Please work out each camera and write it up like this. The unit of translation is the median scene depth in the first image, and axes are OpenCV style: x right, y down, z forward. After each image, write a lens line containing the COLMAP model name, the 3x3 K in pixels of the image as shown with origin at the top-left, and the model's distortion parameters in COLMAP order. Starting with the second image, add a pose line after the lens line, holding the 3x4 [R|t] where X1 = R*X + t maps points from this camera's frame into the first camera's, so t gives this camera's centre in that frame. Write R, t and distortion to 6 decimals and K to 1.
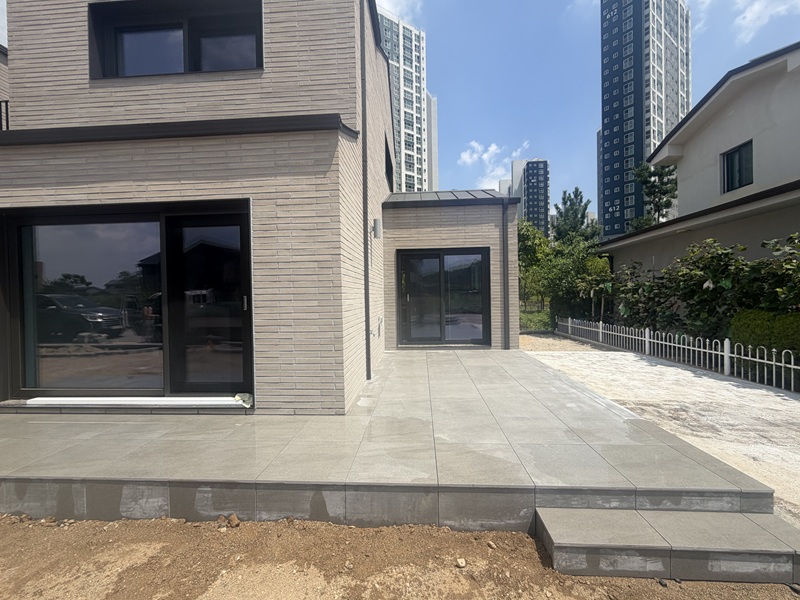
lens RADIAL K [[336.3, 0, 397.5], [0, 336.3, 300.2], [0, 0, 1]] dist [0.001670, -0.001656]
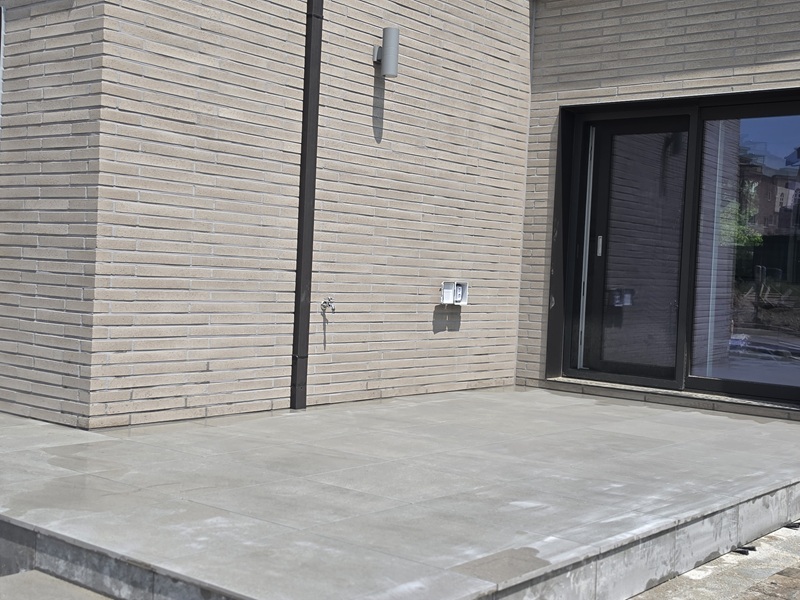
lens RADIAL K [[1041.2, 0, 396.9], [0, 1041.2, 293.2], [0, 0, 1]] dist [0.067618, 0.000000]
pose [[0.812988, 0.068028, -0.578293, 0.518867], [-0.069217, 0.997401, 0.020022, 0.036509], [0.578152, 0.023750, 0.815583, -0.001874]]
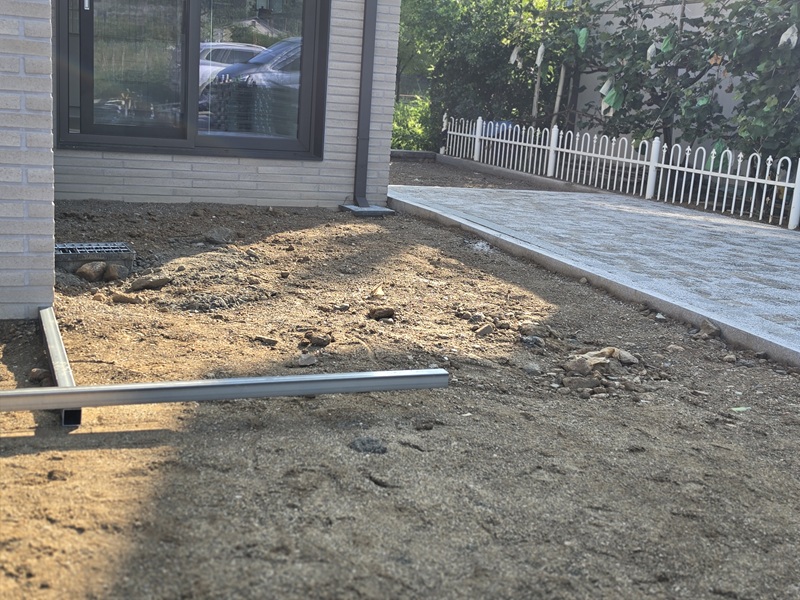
lens RADIAL K [[1041.2, 0, 398.3], [0, 1041.2, 296.9], [0, 0, 1]] dist [0.067618, 0.000000]
pose [[0.901675, -0.004725, 0.432389, -0.144645], [-0.082417, 0.979732, 0.182573, 0.070692], [-0.424488, -0.200258, 0.883010, -0.087866]]
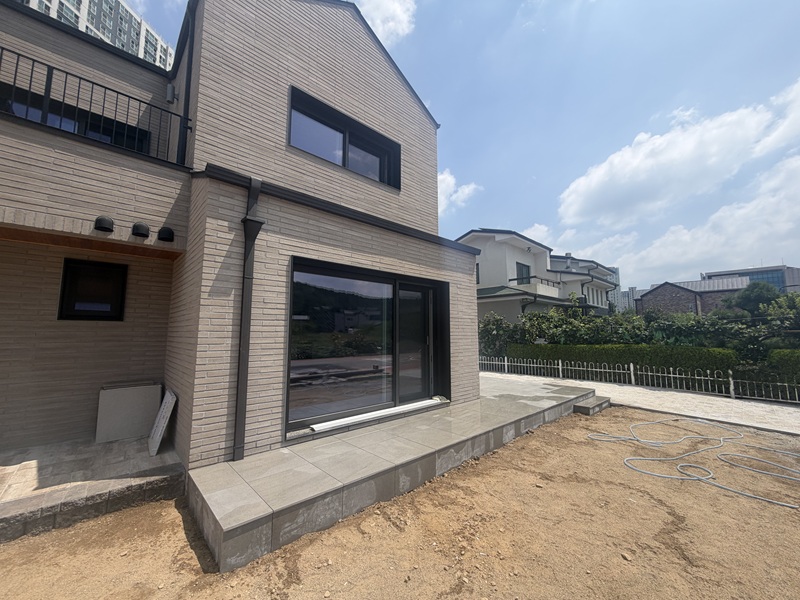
lens RADIAL K [[318.1, 0, 397.9], [0, 318.1, 300.5], [0, 0, 1]] dist [0.000534, -0.000017]
pose [[0.689858, 0.090222, 0.718301, -0.880410], [-0.002401, 0.992483, -0.122355, 0.002702], [-0.723941, 0.082683, 0.684889, 0.017006]]
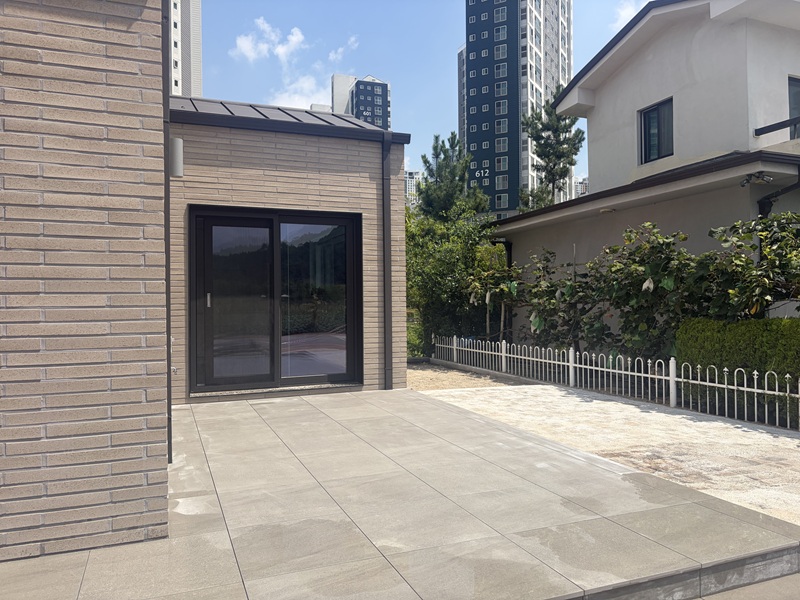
lens RADIAL K [[605.4, 0, 402.7], [0, 605.4, 296.0], [0, 0, 1]] dist [0.038462, -0.039544]
pose [[0.901022, 0.012000, 0.433606, -0.111176], [-0.000249, 0.999631, -0.027148, 0.012317], [-0.433772, 0.024353, 0.900693, 0.036182]]
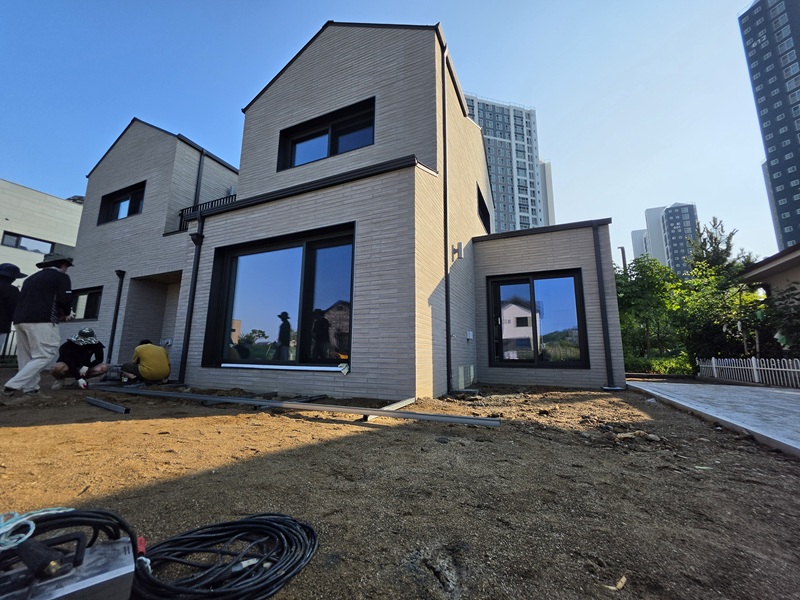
lens RADIAL K [[320.7, 0, 396.7], [0, 320.7, 301.4], [0, 0, 1]] dist [-0.003328, -0.000332]
pose [[0.935794, -0.031696, -0.351121, 0.091413], [-0.030935, 0.984726, -0.171339, 0.124096], [0.351188, 0.171200, 0.920520, -0.062684]]
